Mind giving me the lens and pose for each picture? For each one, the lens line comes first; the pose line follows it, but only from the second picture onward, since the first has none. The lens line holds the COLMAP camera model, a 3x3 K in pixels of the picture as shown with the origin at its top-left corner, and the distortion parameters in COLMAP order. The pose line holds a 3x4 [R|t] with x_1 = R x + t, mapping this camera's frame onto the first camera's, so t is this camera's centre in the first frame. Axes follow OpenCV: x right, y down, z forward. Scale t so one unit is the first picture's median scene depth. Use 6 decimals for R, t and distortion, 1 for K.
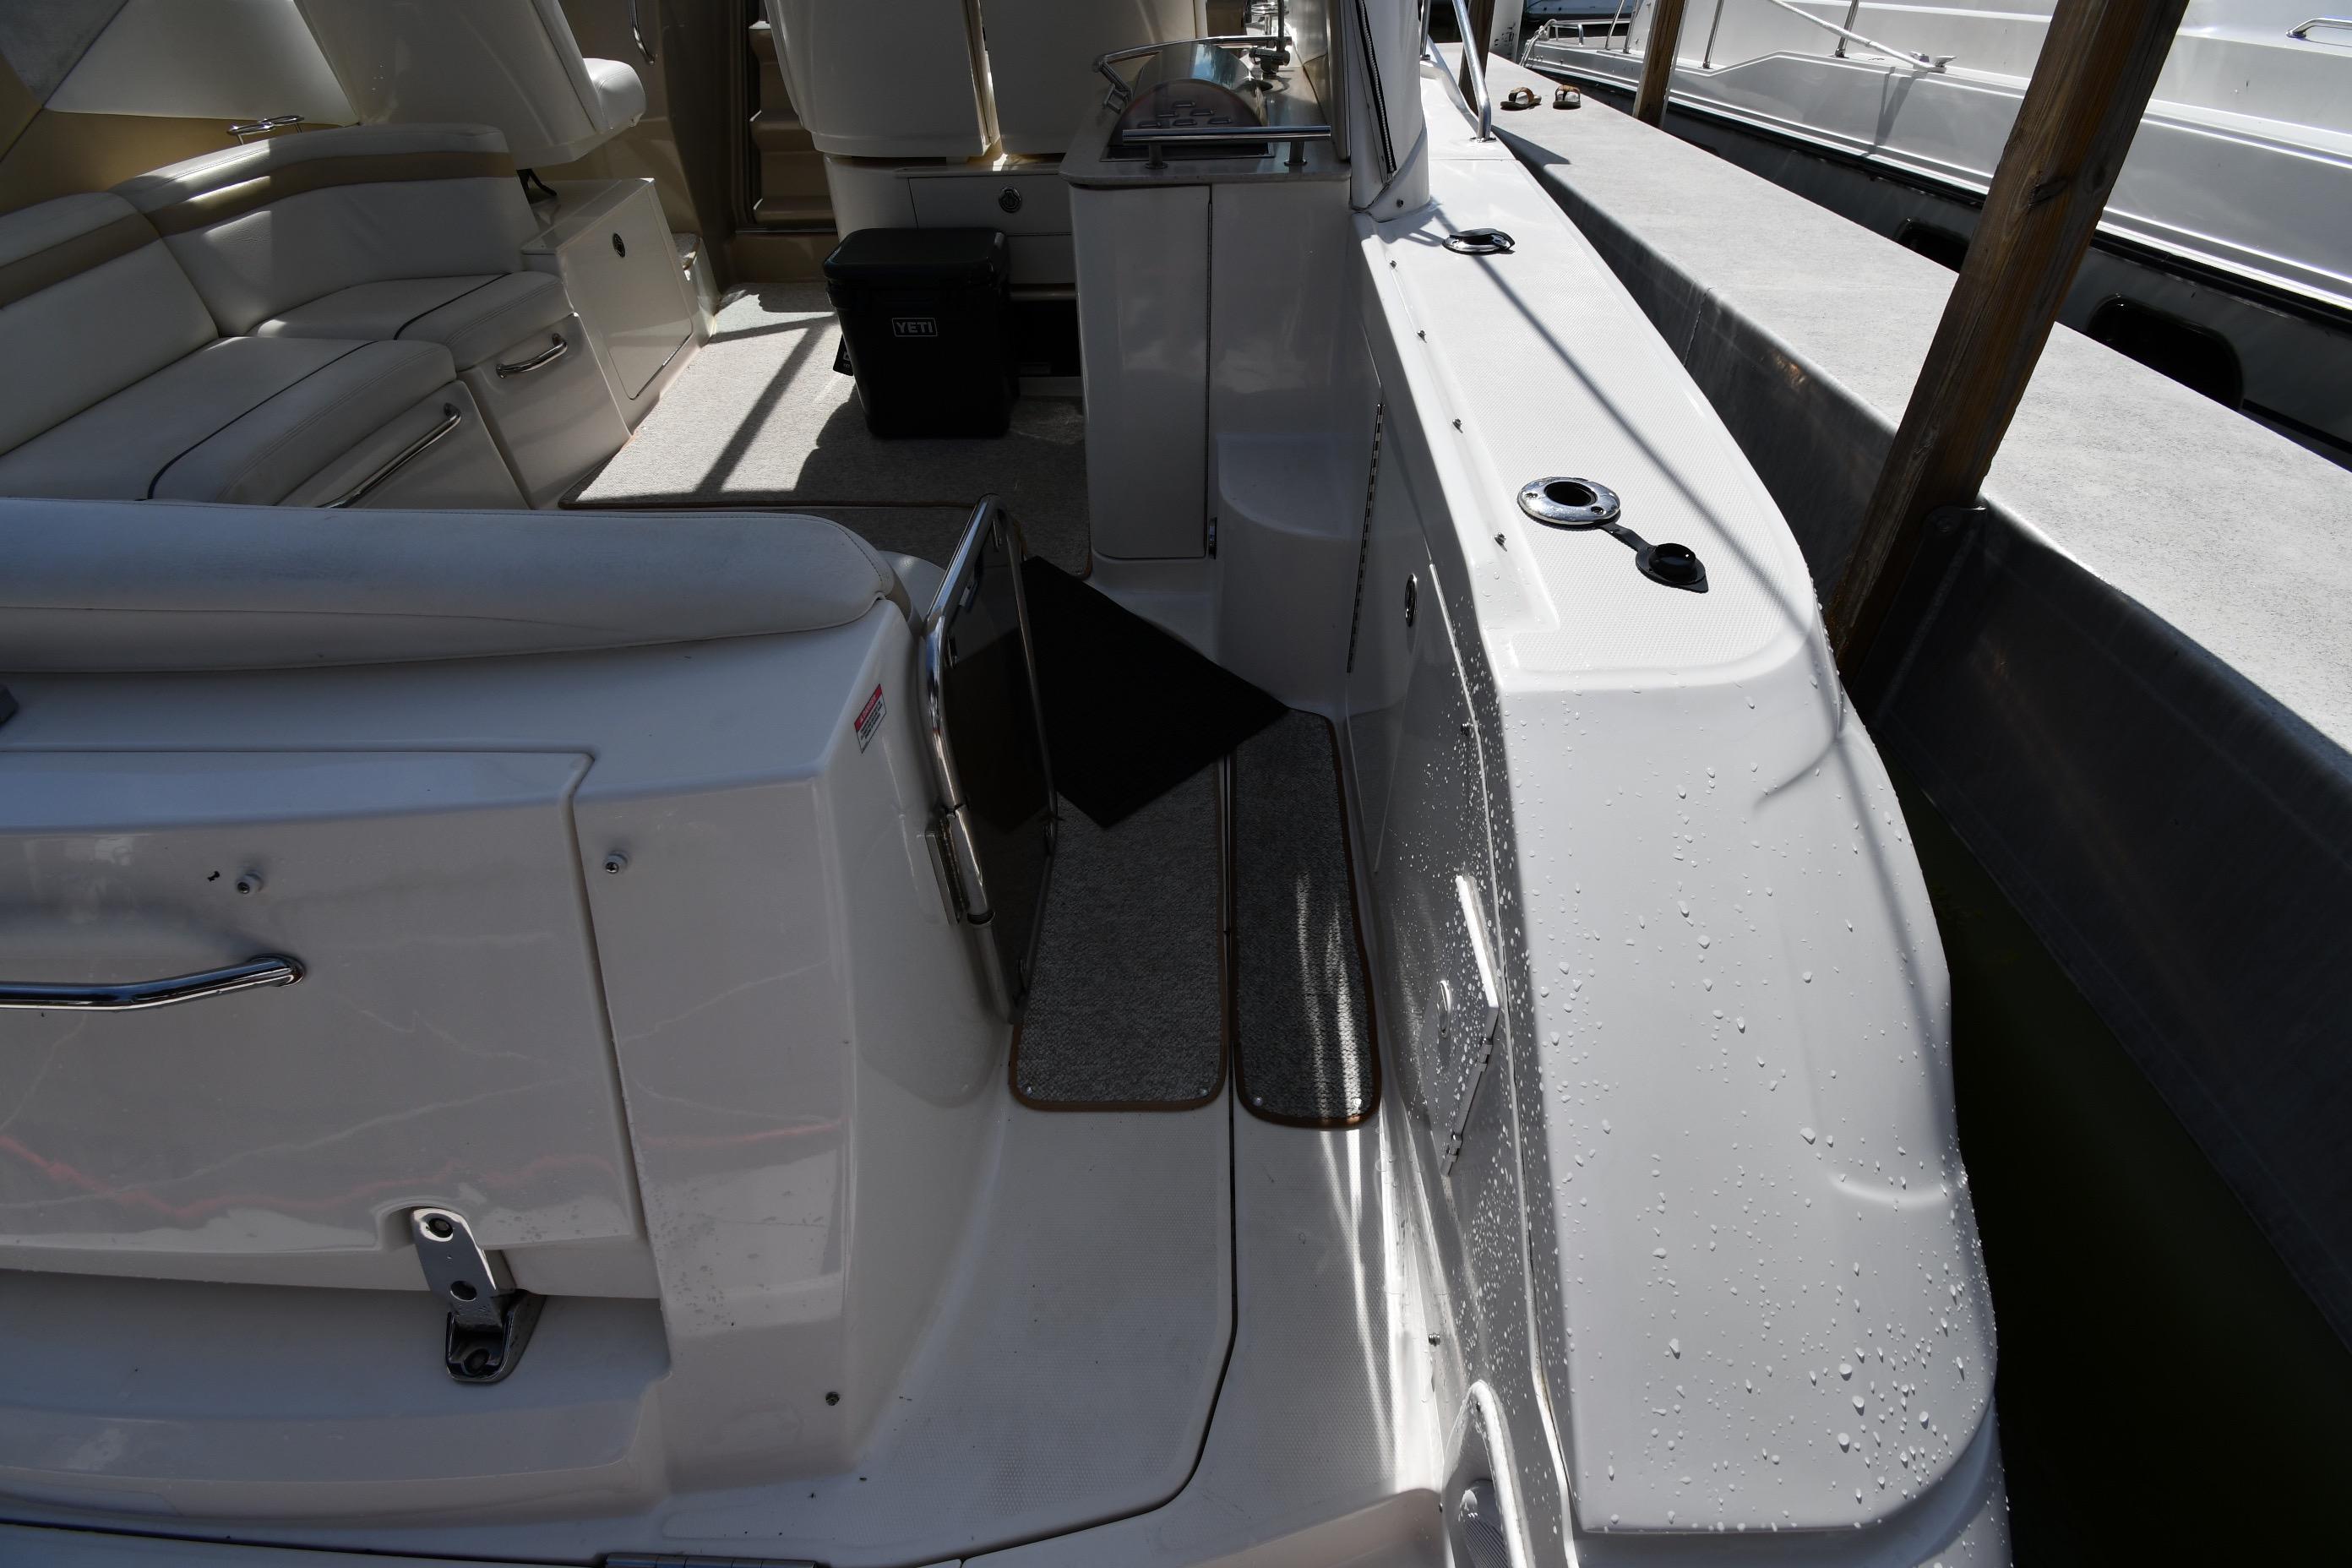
lens RADIAL K [[1035.4, 0, 1180.3], [0, 1035.4, 784.2], [0, 0, 1]] dist [0.018337, -0.024752]
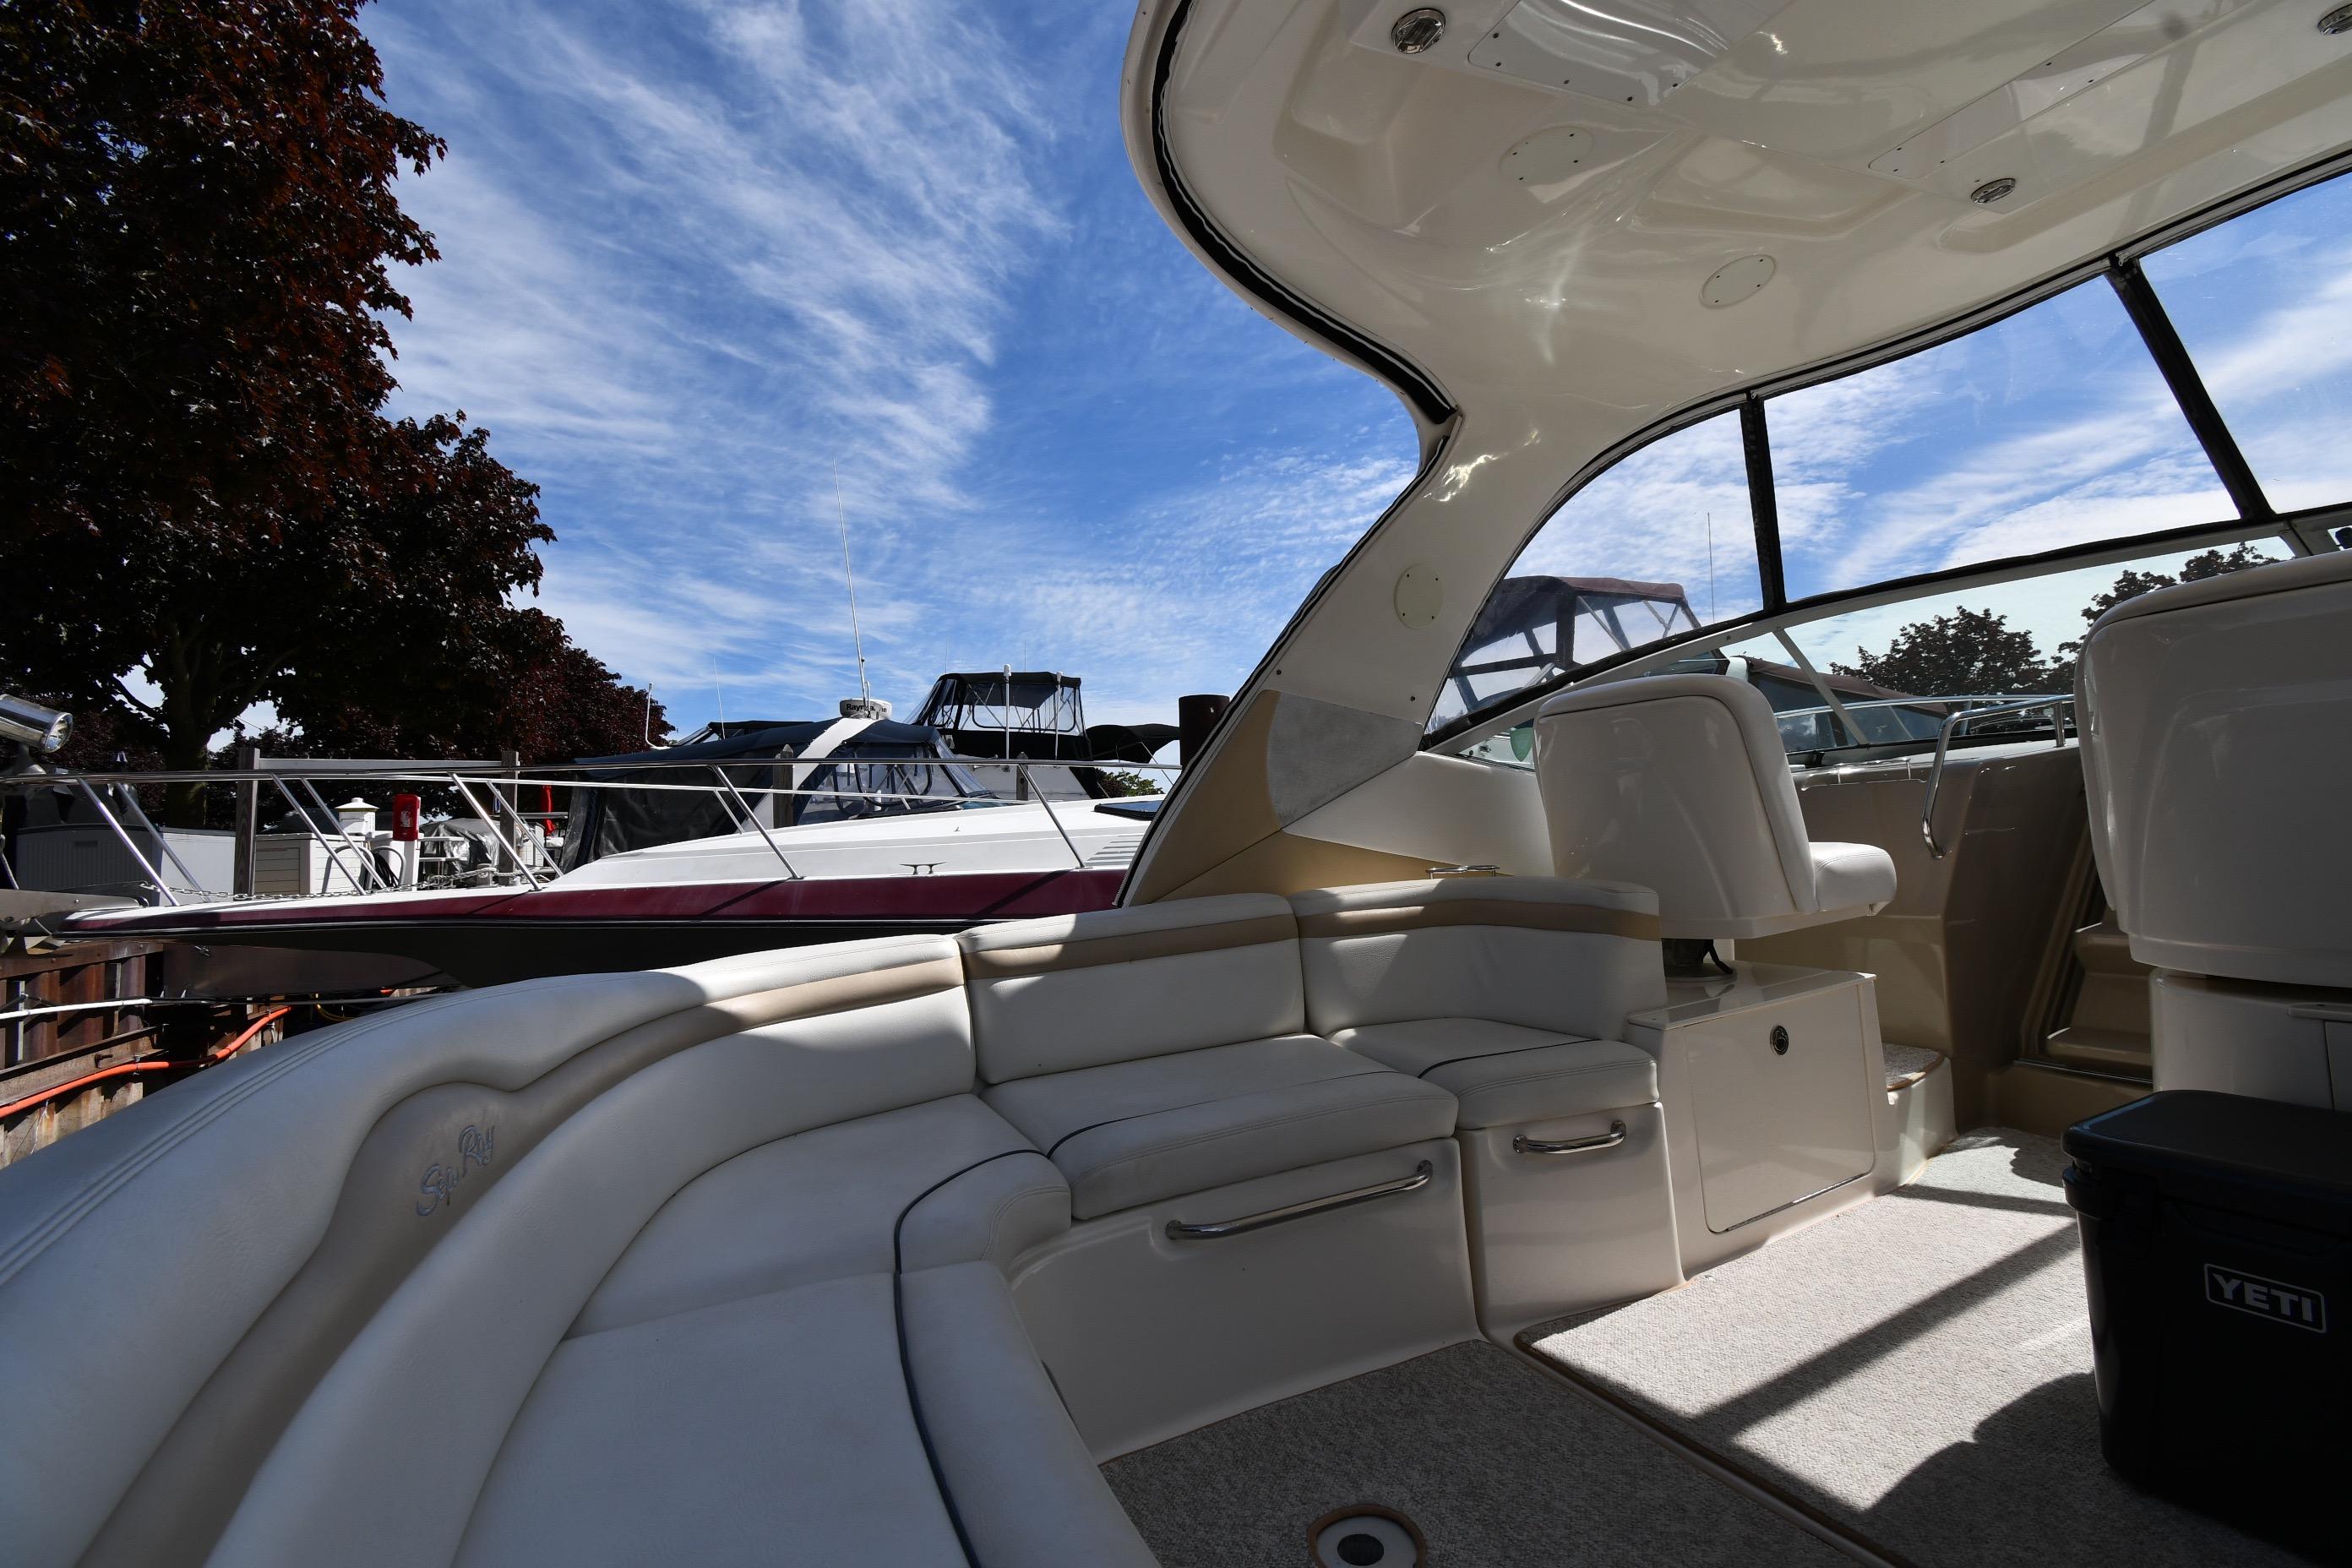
lens RADIAL K [[1035.4, 0, 1180.3], [0, 1035.4, 784.2], [0, 0, 1]] dist [0.018337, -0.024752]
pose [[0.441120, -0.043087, -0.896413, -0.058388], [-0.558794, 0.768414, -0.311914, -0.207124], [0.702255, 0.638501, 0.314886, 0.382224]]
